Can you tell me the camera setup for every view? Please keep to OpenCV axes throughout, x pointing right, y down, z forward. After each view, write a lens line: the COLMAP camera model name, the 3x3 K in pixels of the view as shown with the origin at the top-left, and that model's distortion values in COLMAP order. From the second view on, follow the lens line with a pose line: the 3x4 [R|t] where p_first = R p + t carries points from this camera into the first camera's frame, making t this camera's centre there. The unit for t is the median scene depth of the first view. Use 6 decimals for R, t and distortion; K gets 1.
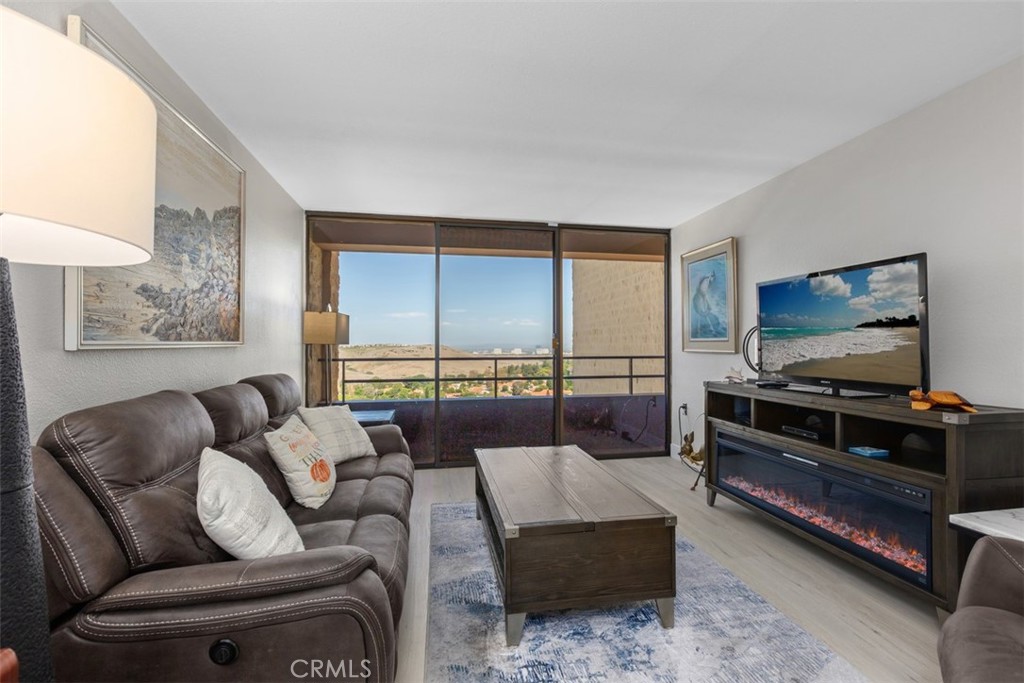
lens RADIAL K [[456.2, 0, 515.2], [0, 456.2, 341.7], [0, 0, 1]] dist [0.002662, -0.000794]
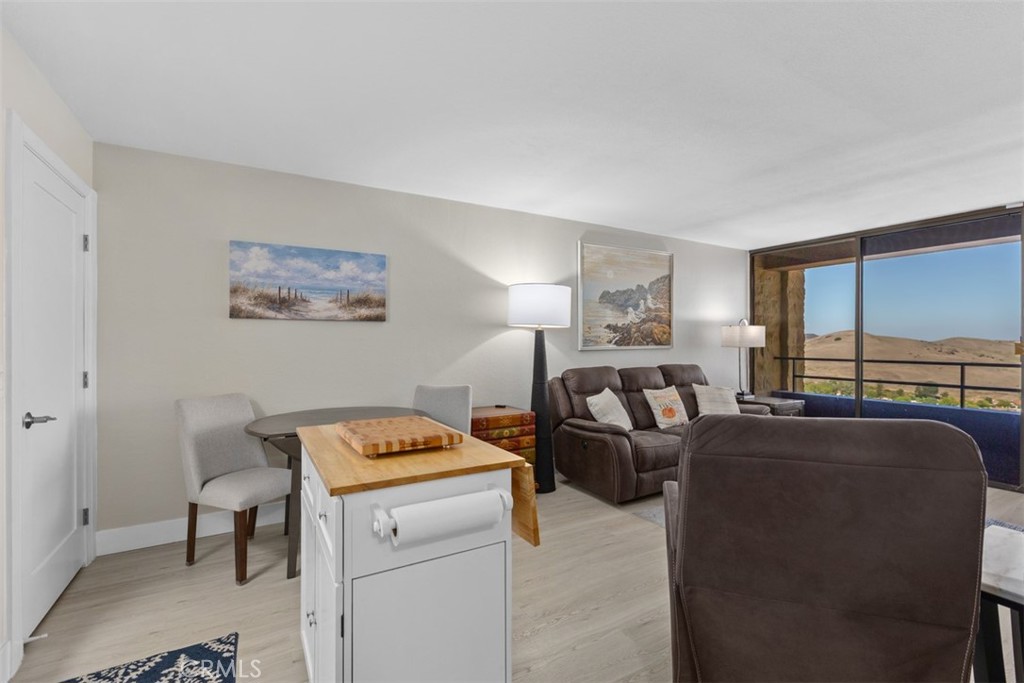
lens RADIAL K [[456.2, 0, 515.2], [0, 456.2, 341.7], [0, 0, 1]] dist [0.002662, -0.000794]
pose [[0.338626, 0.005443, -0.940905, 1.298204], [0.005074, 0.999958, 0.007611, -0.047135], [0.940907, -0.007352, 0.338584, -0.323168]]
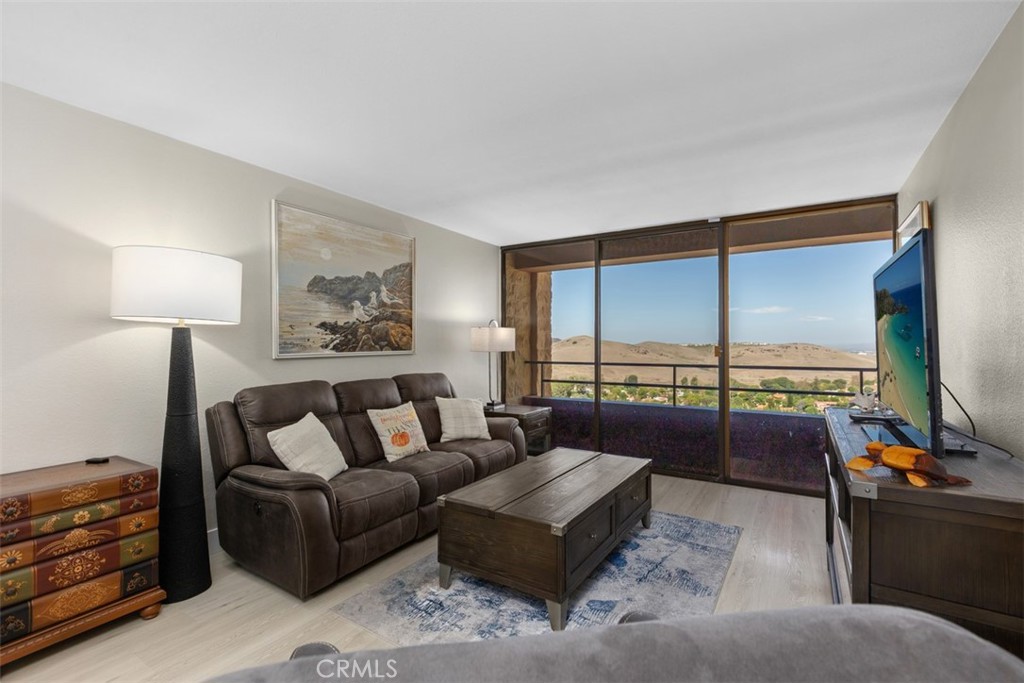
lens RADIAL K [[456.0, 0, 513.6], [0, 456.0, 340.3], [0, 0, 1]] dist [-0.000728, -0.000307]
pose [[0.735519, -0.004139, -0.677491, 0.932496], [0.004386, 0.999989, -0.001347, -0.042790], [0.677489, -0.001981, 0.735530, 0.151637]]
